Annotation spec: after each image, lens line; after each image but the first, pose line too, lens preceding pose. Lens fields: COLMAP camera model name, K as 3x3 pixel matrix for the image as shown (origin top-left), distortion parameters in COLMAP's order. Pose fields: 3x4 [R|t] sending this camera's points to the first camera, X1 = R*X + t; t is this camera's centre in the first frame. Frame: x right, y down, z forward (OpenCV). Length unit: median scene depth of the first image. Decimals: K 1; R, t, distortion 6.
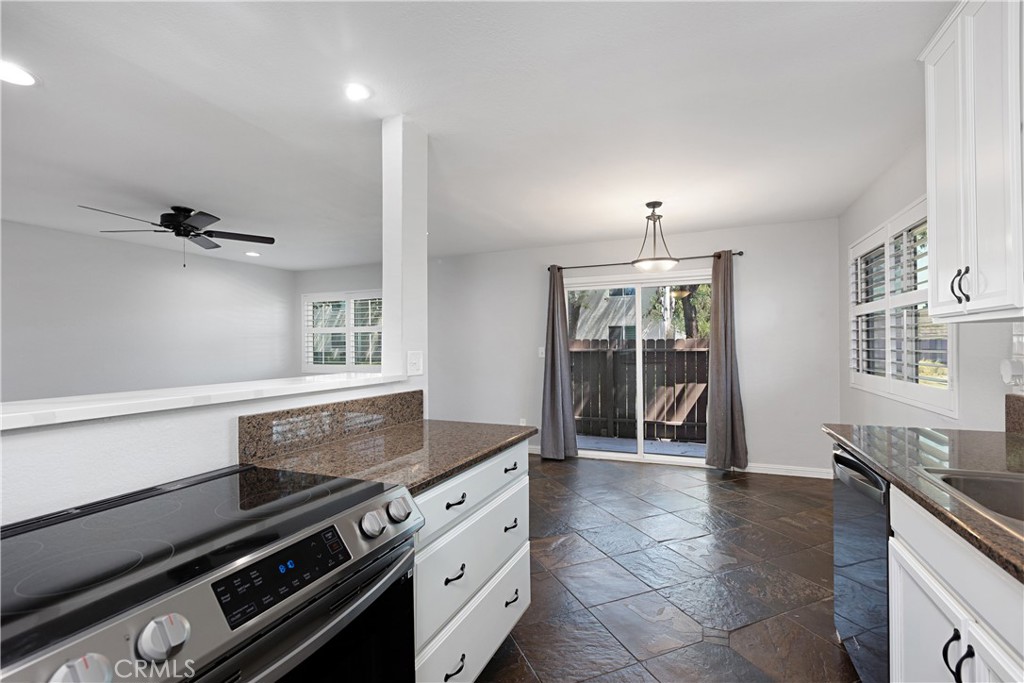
lens RADIAL K [[442.7, 0, 512.0], [0, 442.7, 341.5], [0, 0, 1]] dist [-0.002380, -0.000174]
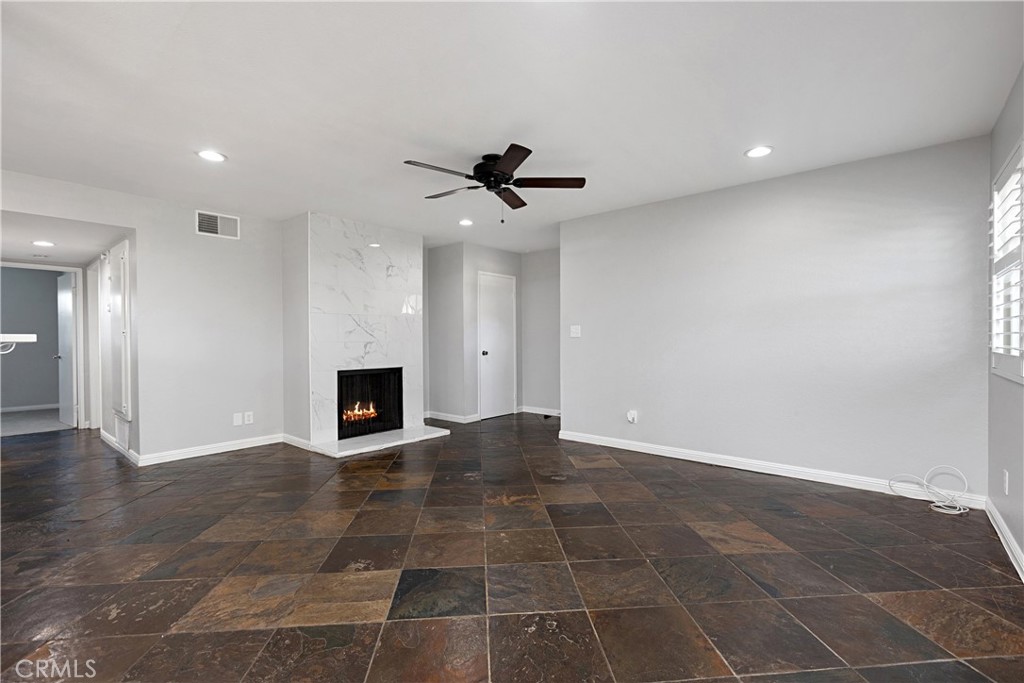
lens RADIAL K [[461.4, 0, 517.2], [0, 461.4, 341.8], [0, 0, 1]] dist [0.000500, 0.000055]
pose [[-0.303872, 0.015586, -0.952586, 0.106185], [0.015699, 0.999812, 0.011350, 0.057183], [0.952584, -0.011505, -0.304059, 1.354083]]
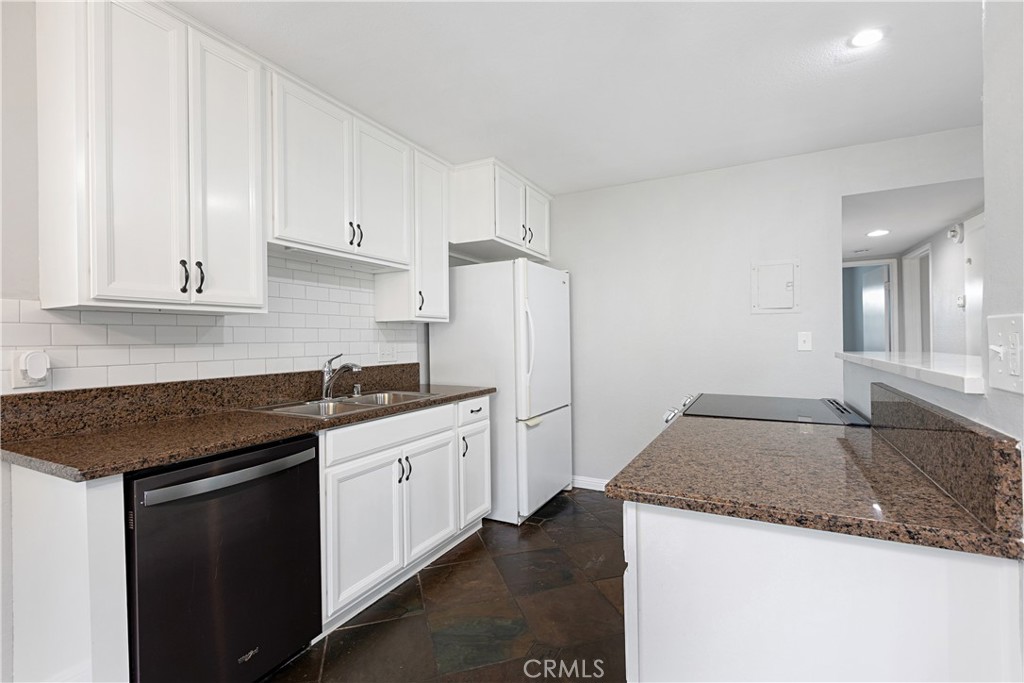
lens RADIAL K [[450.2, 0, 516.4], [0, 450.2, 336.6], [0, 0, 1]] dist [0.000855, 0.000475]
pose [[-0.995779, 0.023251, 0.088789, 0.054136], [0.022084, 0.999657, -0.014107, 0.022065], [-0.089087, -0.012087, -0.995951, 0.854286]]
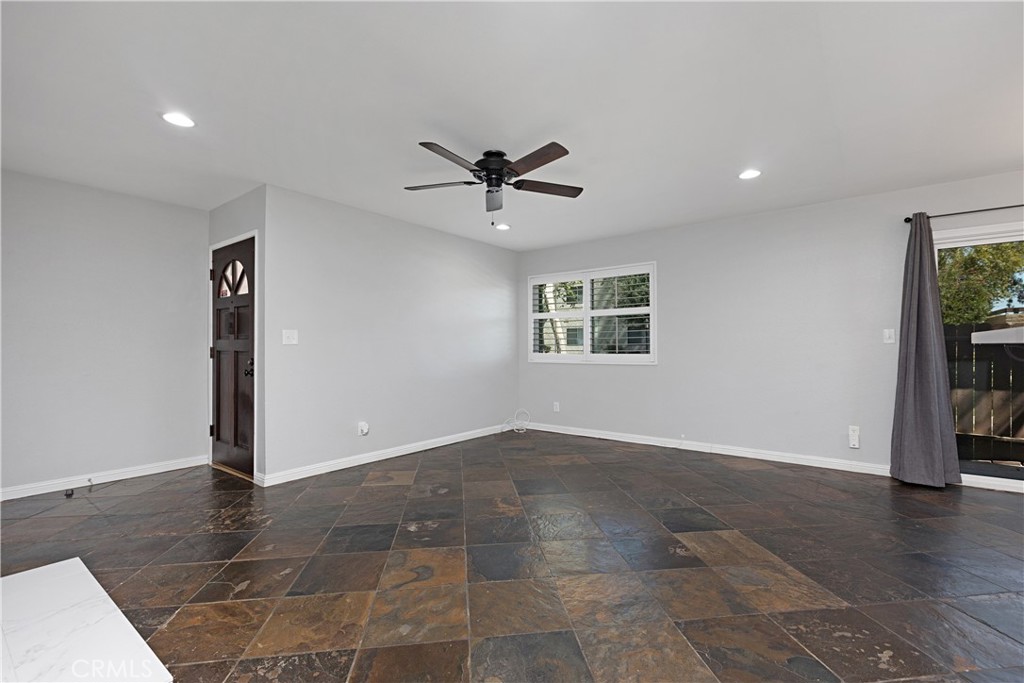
lens RADIAL K [[444.4, 0, 531.7], [0, 444.4, 341.9], [0, 0, 1]] dist [-0.000042, -0.000382]
pose [[0.968452, 0.002152, -0.249190, -0.503043], [-0.002310, 0.999997, -0.000341, 0.053727], [0.249188, 0.000906, 0.968455, 0.196782]]
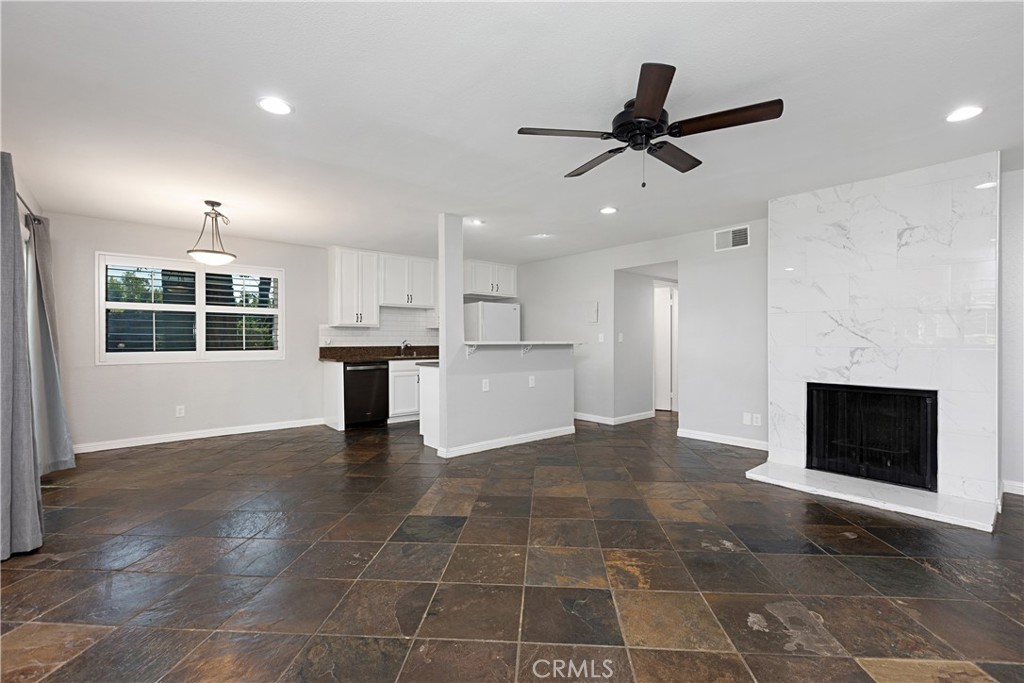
lens RADIAL K [[461.4, 0, 517.2], [0, 461.4, 341.8], [0, 0, 1]] dist [0.000500, 0.000055]
pose [[-0.888384, 0.008681, 0.459019, -0.947026], [0.005837, 0.999954, -0.007614, 0.057573], [-0.459064, -0.004085, -0.888394, 1.737743]]
